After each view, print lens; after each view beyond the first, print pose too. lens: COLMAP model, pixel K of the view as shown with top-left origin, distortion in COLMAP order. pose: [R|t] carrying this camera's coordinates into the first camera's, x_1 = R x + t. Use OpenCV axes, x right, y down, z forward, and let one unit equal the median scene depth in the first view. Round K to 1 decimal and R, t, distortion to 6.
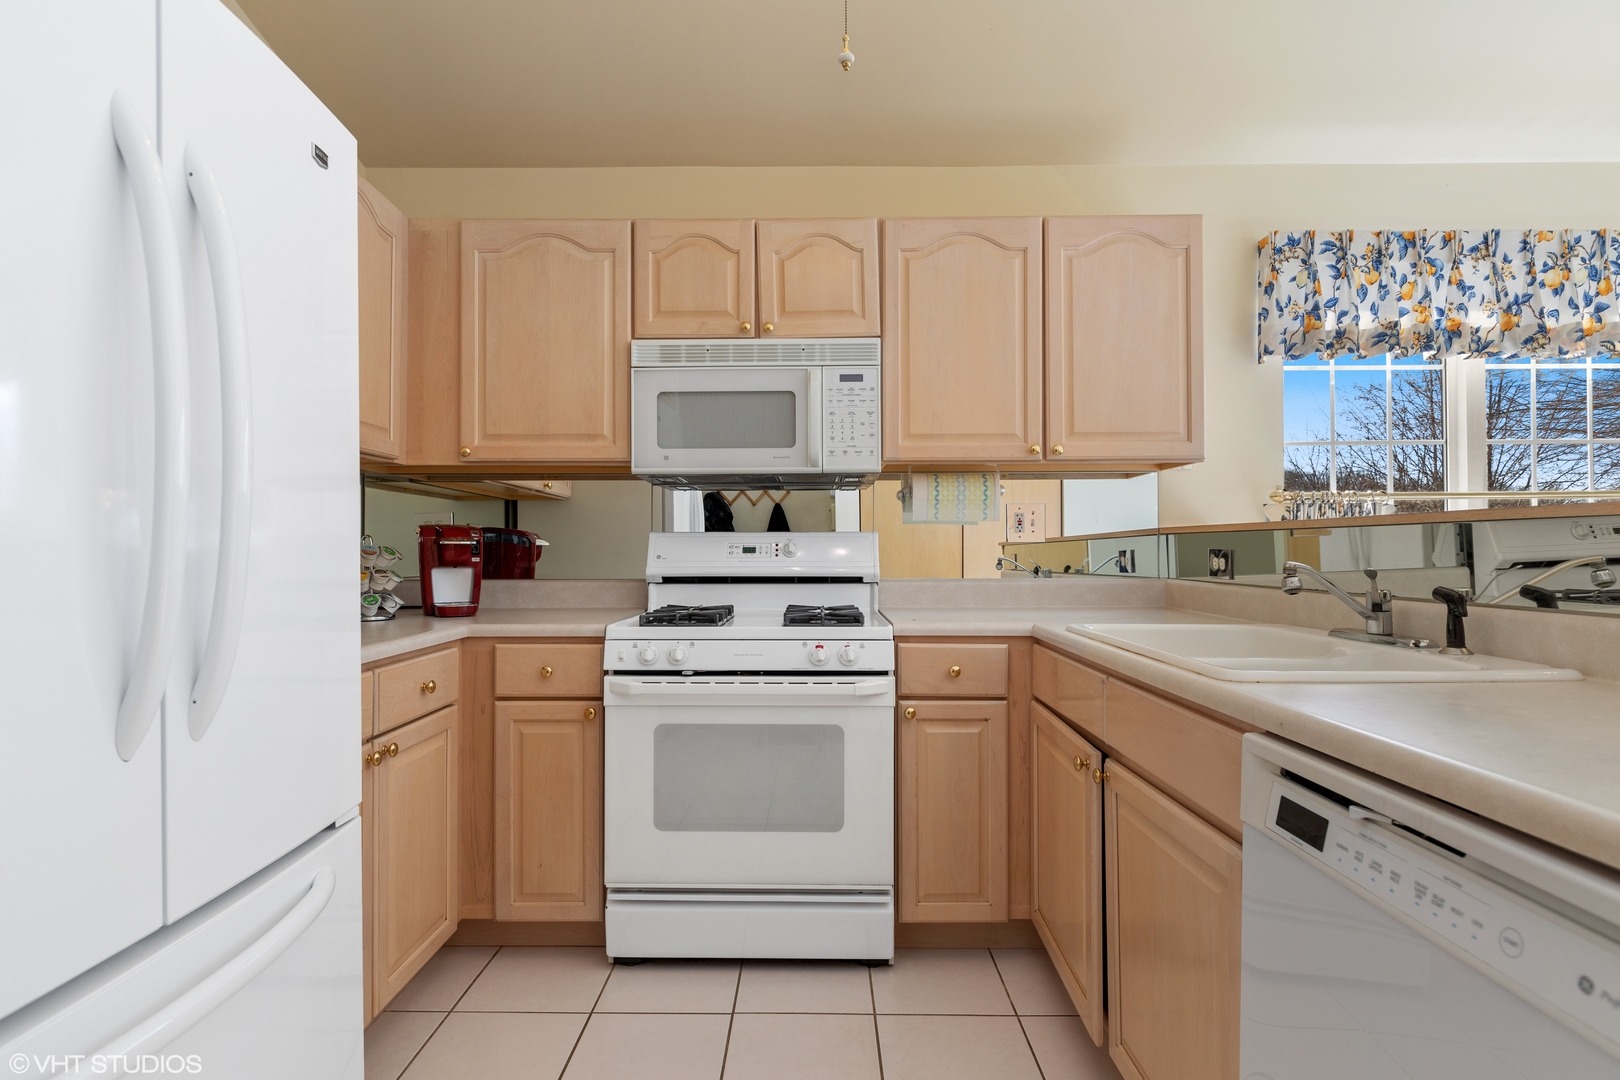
lens RADIAL K [[803.3, 0, 810.0], [0, 803.3, 540.0], [0, 0, 1]] dist [0.001310, 0.000418]
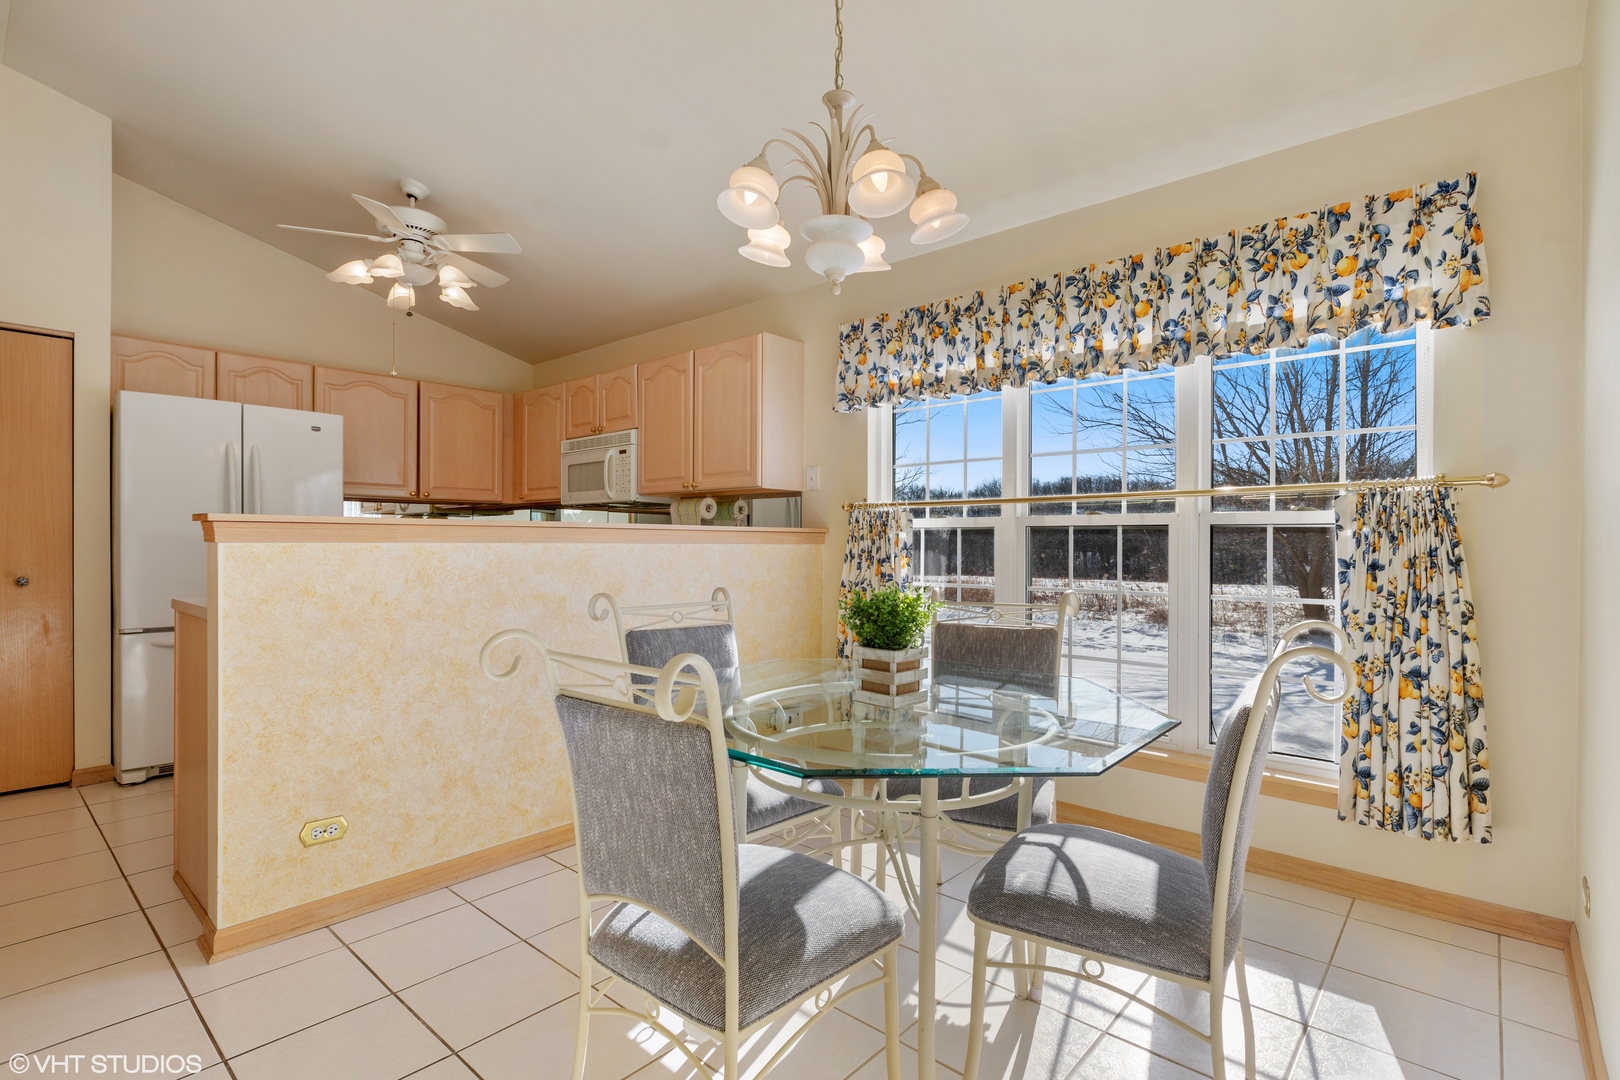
lens RADIAL K [[689.2, 0, 810.0], [0, 689.2, 540.0], [0, 0, 1]] dist [-0.001312, 0.000352]
pose [[0.784271, 0.006268, -0.620387, 1.195189], [0.001752, 0.999923, 0.012317, -0.008973], [0.620416, -0.010747, 0.784199, -0.012870]]
